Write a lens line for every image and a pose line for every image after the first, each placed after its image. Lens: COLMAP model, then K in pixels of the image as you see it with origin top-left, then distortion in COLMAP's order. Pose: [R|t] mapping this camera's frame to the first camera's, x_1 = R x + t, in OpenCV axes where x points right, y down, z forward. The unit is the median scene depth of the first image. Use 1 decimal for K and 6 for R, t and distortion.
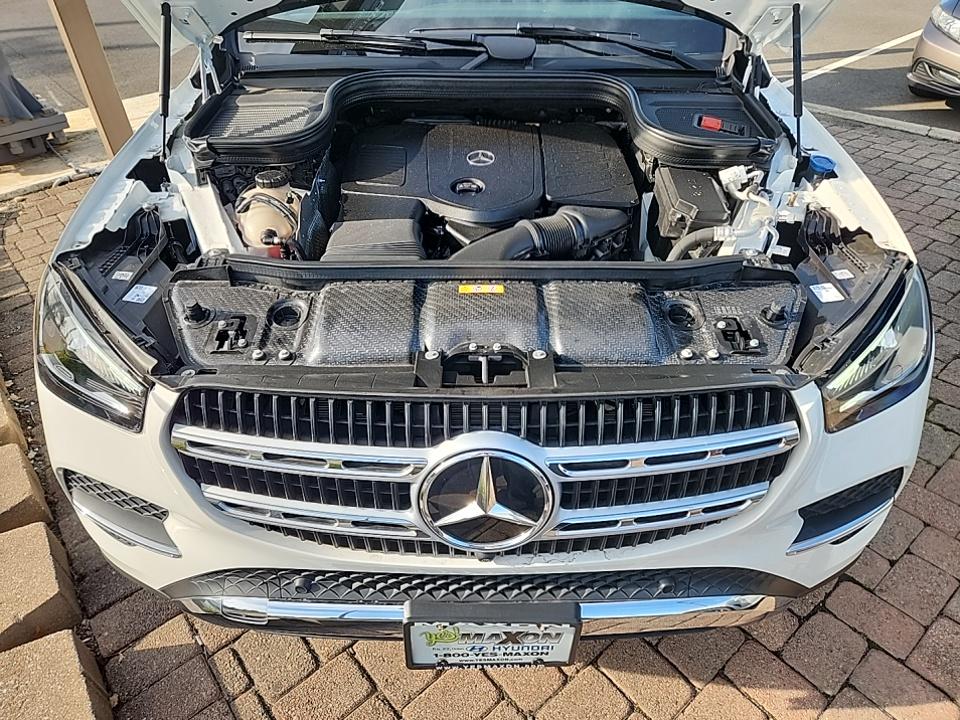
lens RADIAL K [[659.3, 0, 477.8], [0, 659.3, 350.8], [0, 0, 1]] dist [0.033731, -0.025288]
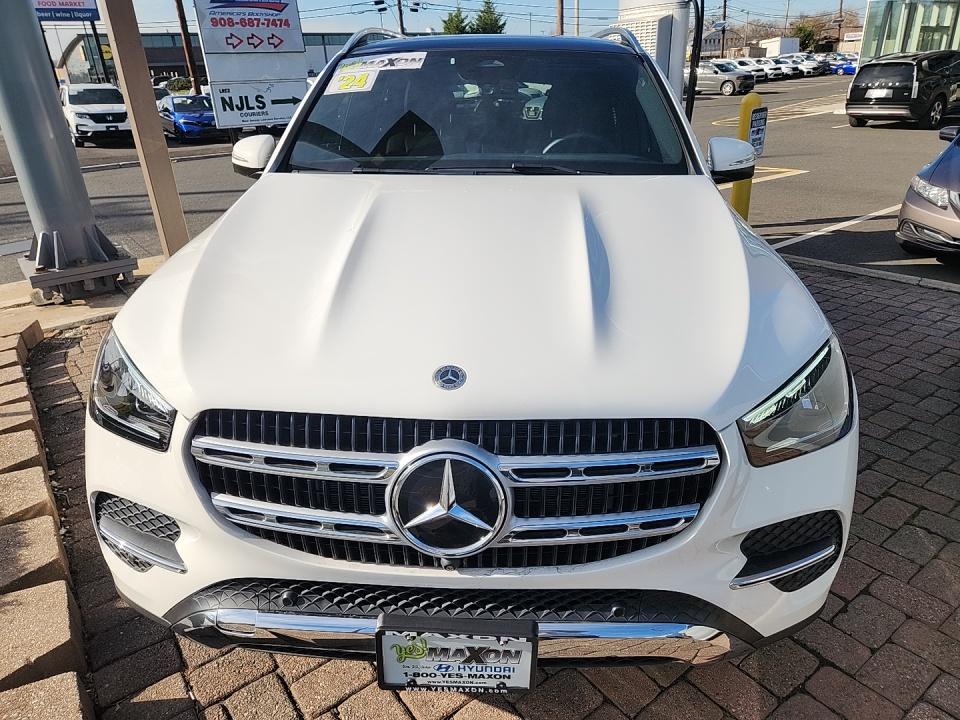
lens RADIAL K [[659.3, 0, 485.0], [0, 659.3, 360.2], [0, 0, 1]] dist [0.033731, -0.025288]
pose [[0.998877, 0.019762, -0.043069, 0.102264], [-0.028831, 0.974757, -0.221401, 0.196629], [0.037607, 0.222394, 0.974231, -0.162454]]
